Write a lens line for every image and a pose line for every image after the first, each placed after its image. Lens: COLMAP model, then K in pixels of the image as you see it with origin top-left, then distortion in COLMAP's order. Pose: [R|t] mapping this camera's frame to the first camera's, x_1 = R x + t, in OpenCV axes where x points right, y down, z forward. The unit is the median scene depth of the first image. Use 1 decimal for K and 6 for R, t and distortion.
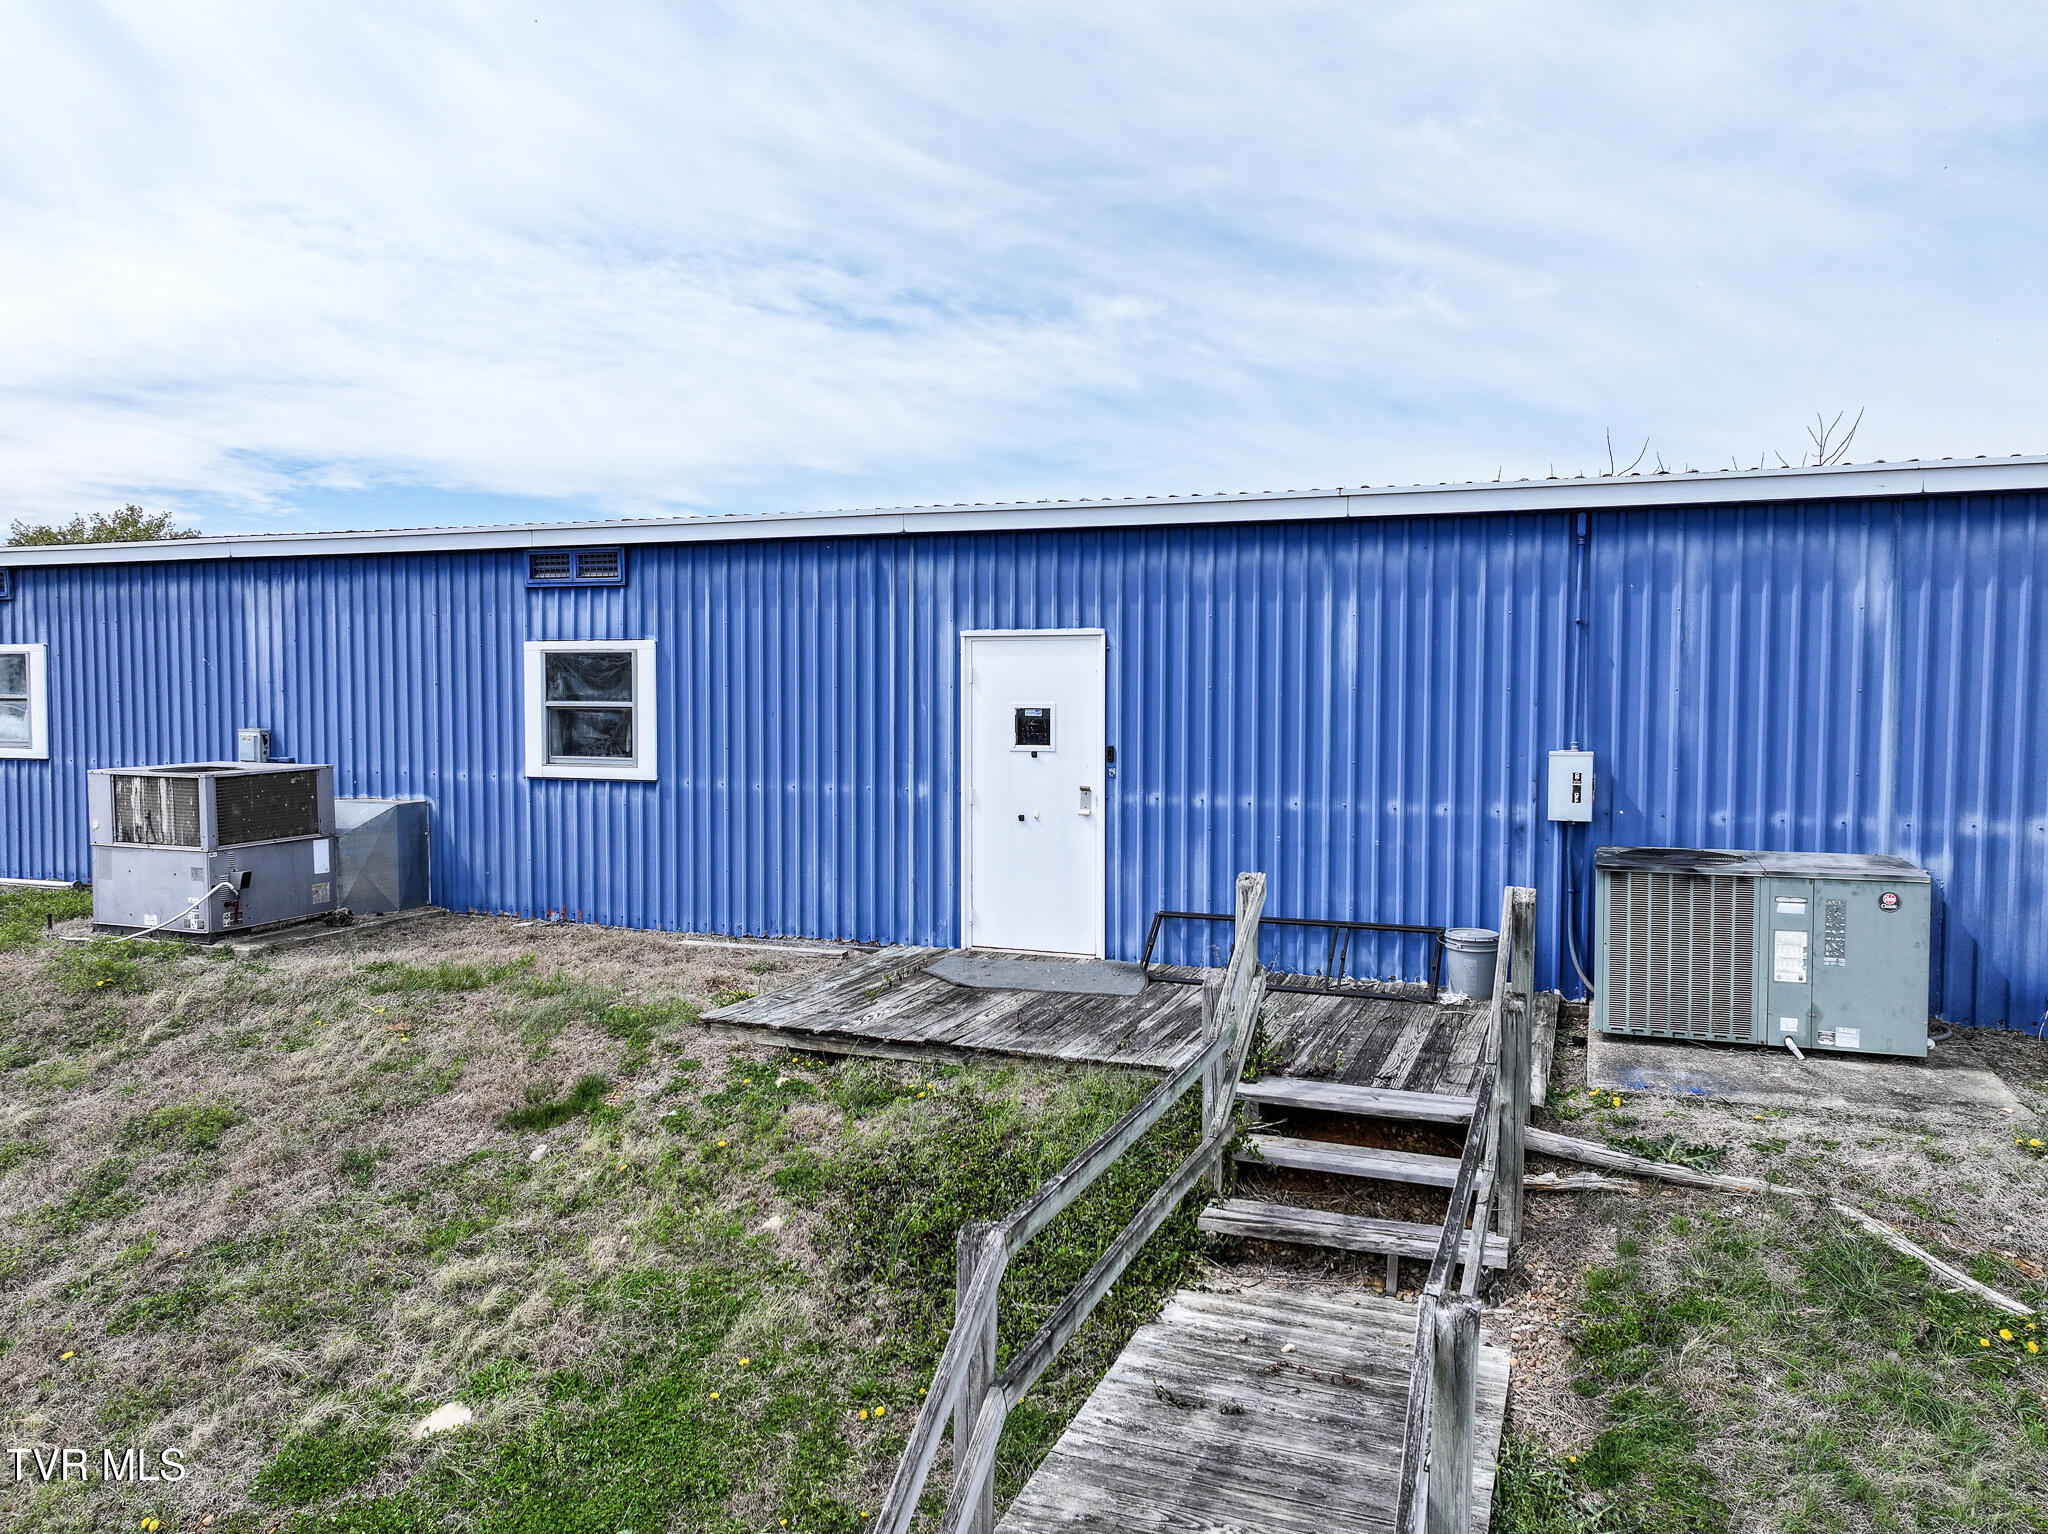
lens RADIAL K [[1447.5, 0, 988.2], [0, 1447.5, 769.9], [0, 0, 1]] dist [0.001031, 0.018284]
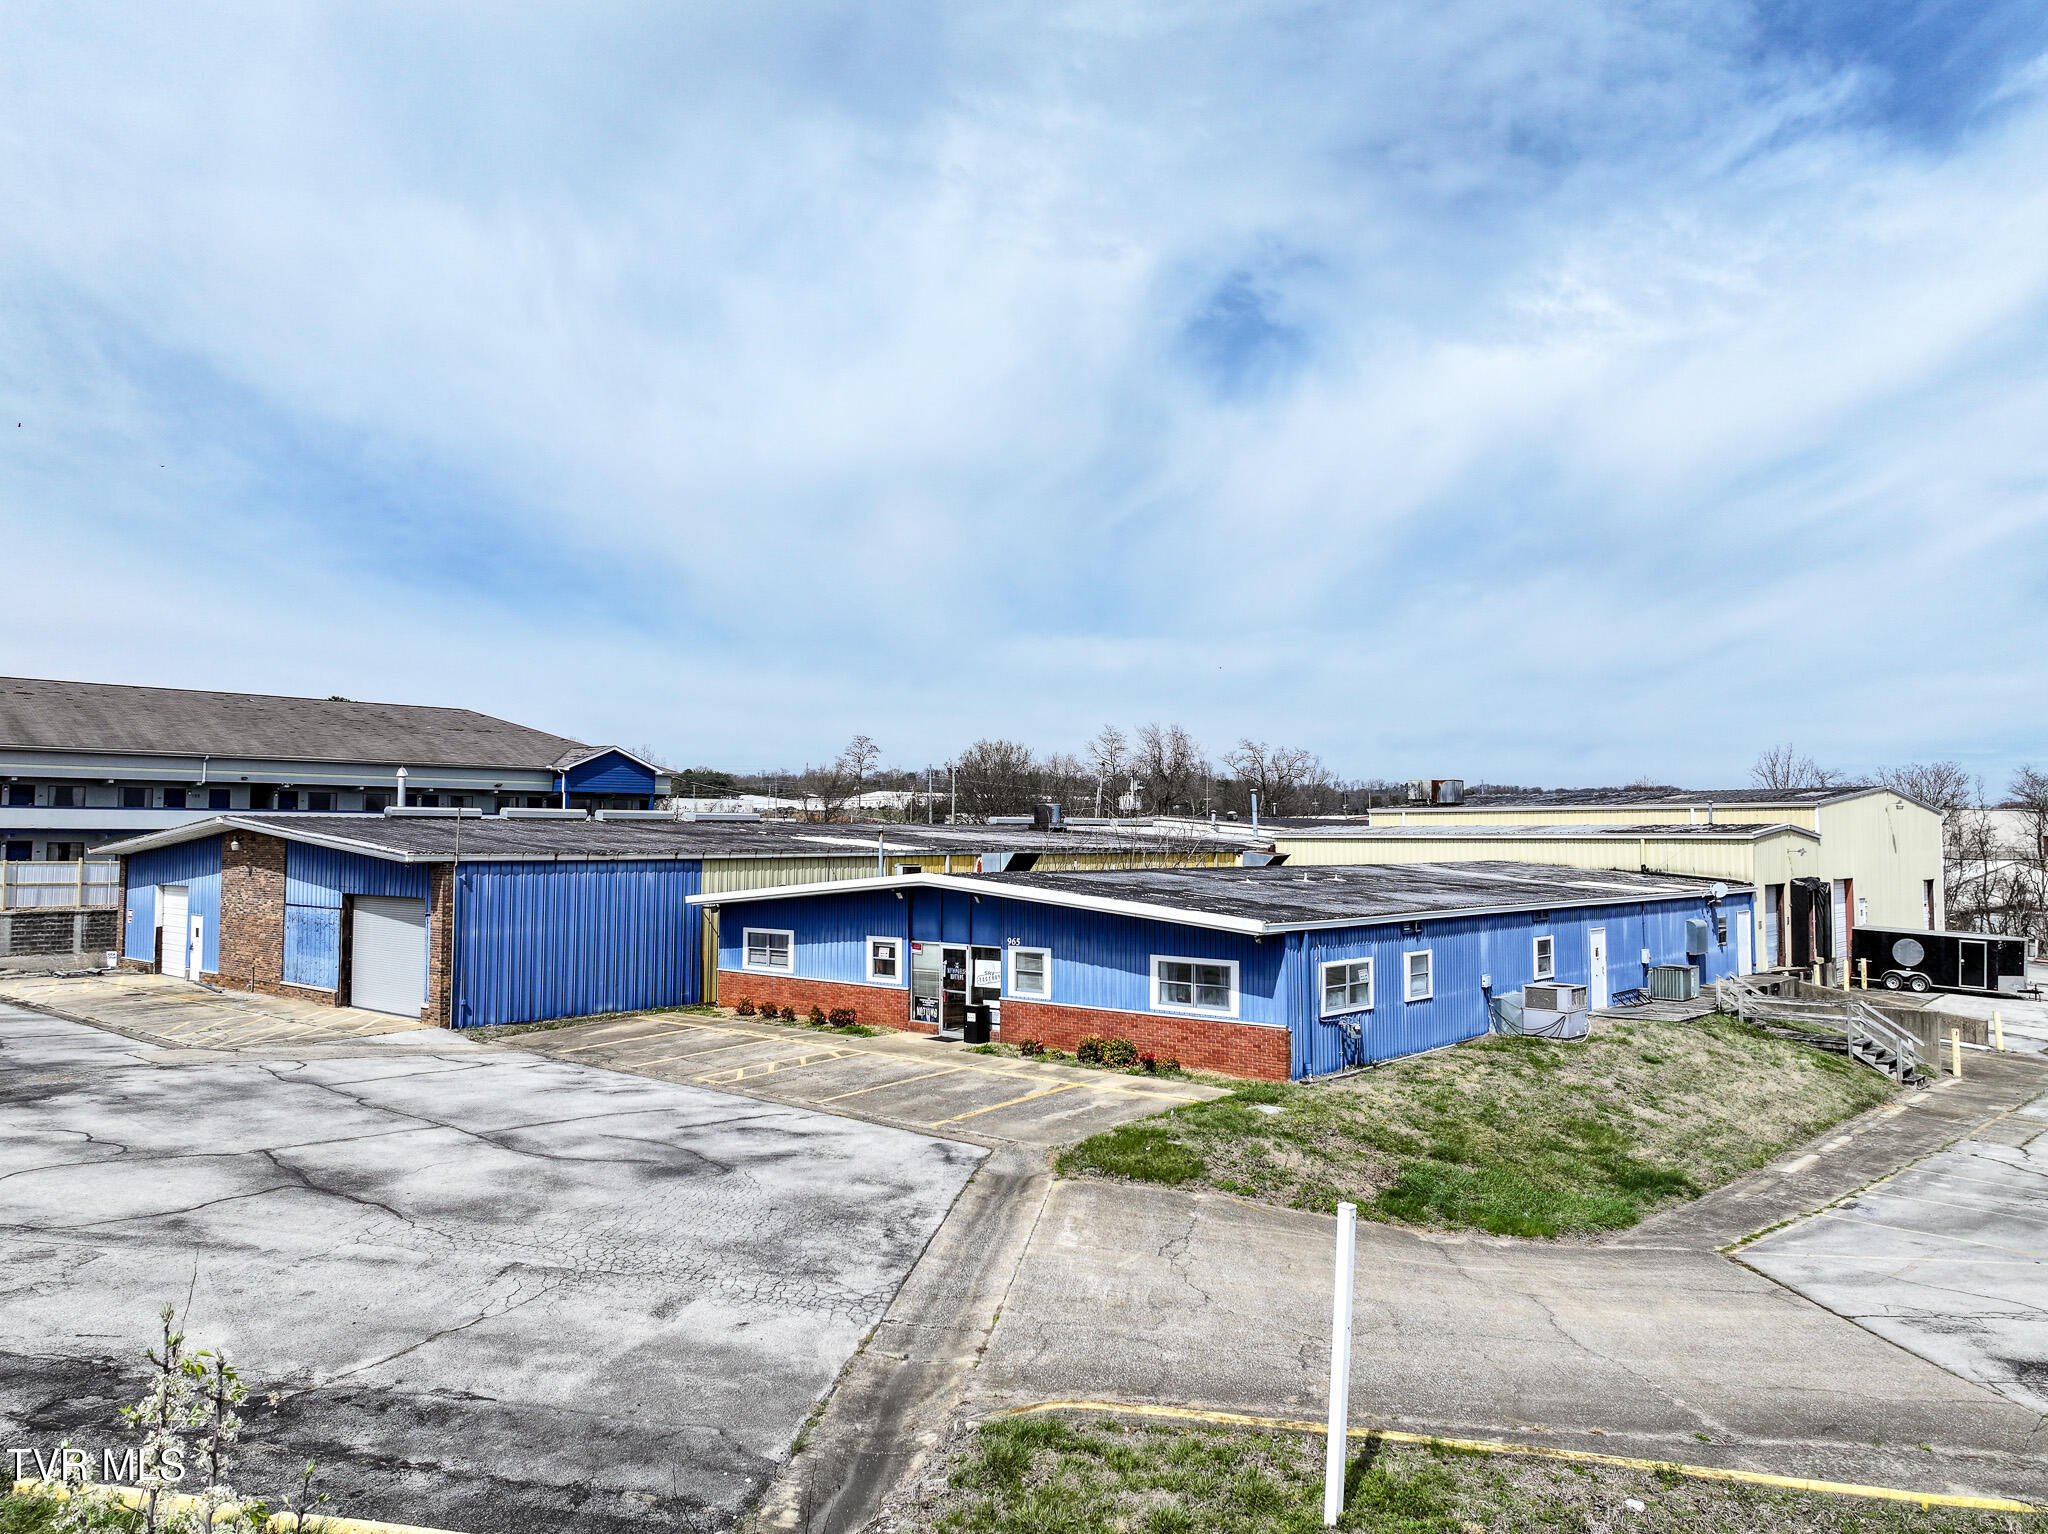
lens RADIAL K [[1447.5, 0, 1026.0], [0, 1447.5, 763.5], [0, 0, 1]] dist [0.001031, 0.018284]
pose [[0.340798, 0.045309, 0.939044, -3.890414], [0.055441, 0.996131, -0.068185, -0.329984], [-0.938500, 0.075299, 0.336967, 0.982932]]
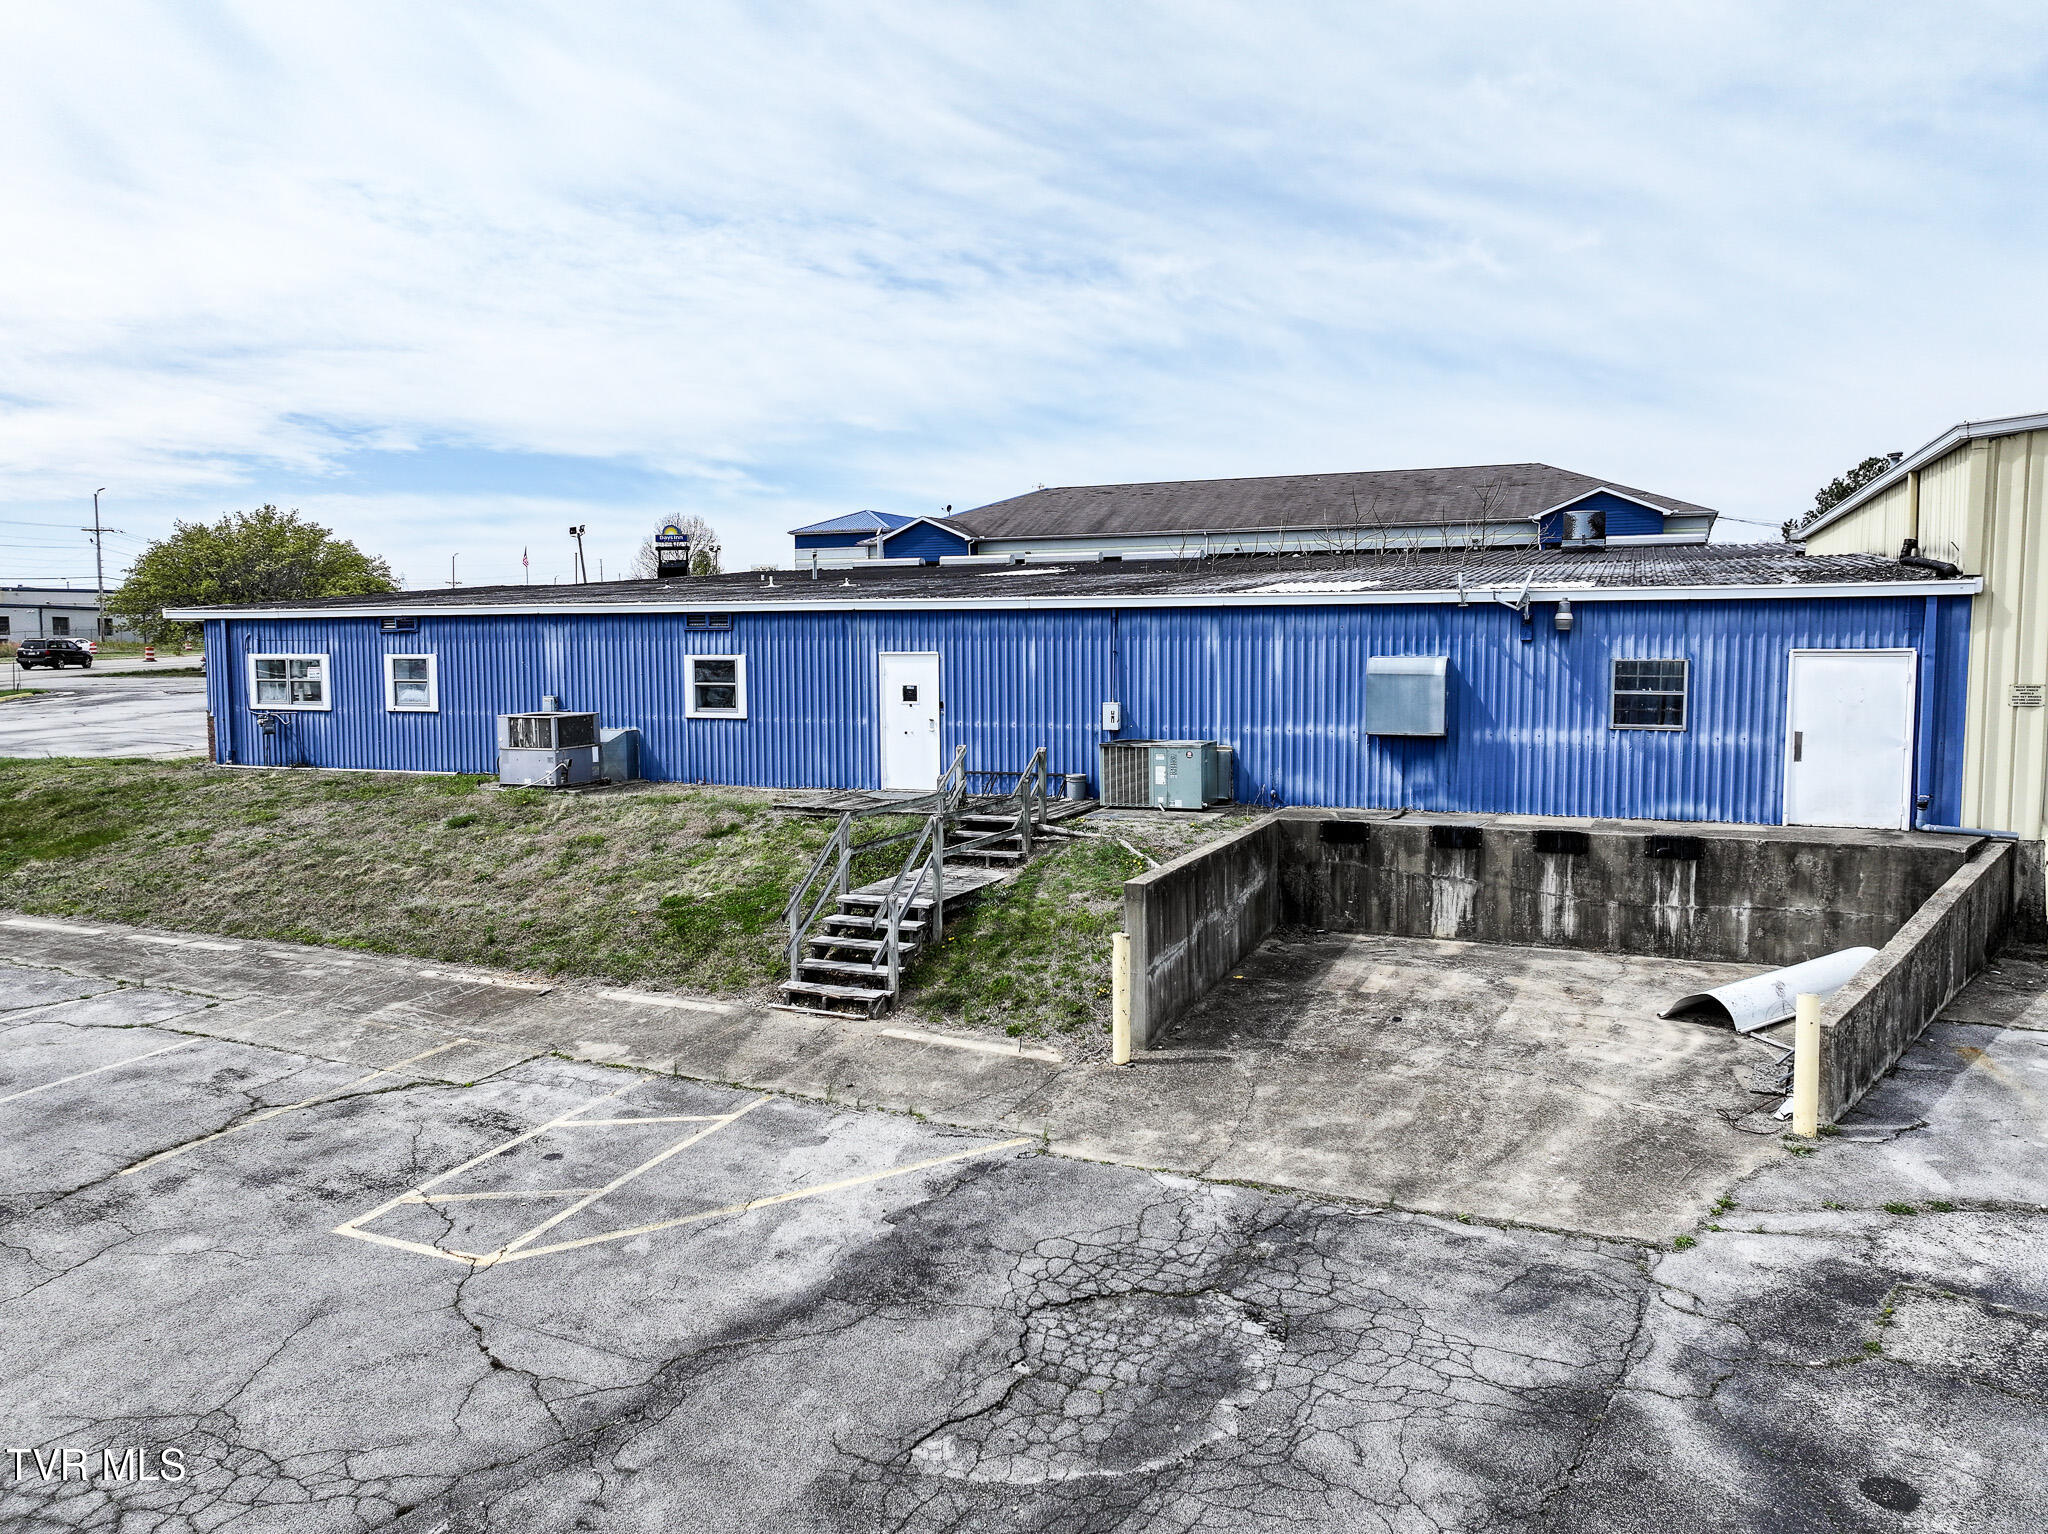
lens RADIAL K [[1447.5, 0, 1029.3], [0, 1447.5, 764.6], [0, 0, 1]] dist [0.001031, 0.018284]
pose [[0.999944, -0.007274, -0.007652, 0.215081], [0.007482, 0.999595, 0.027457, 0.019720], [0.007449, -0.027512, 0.999594, -1.191722]]
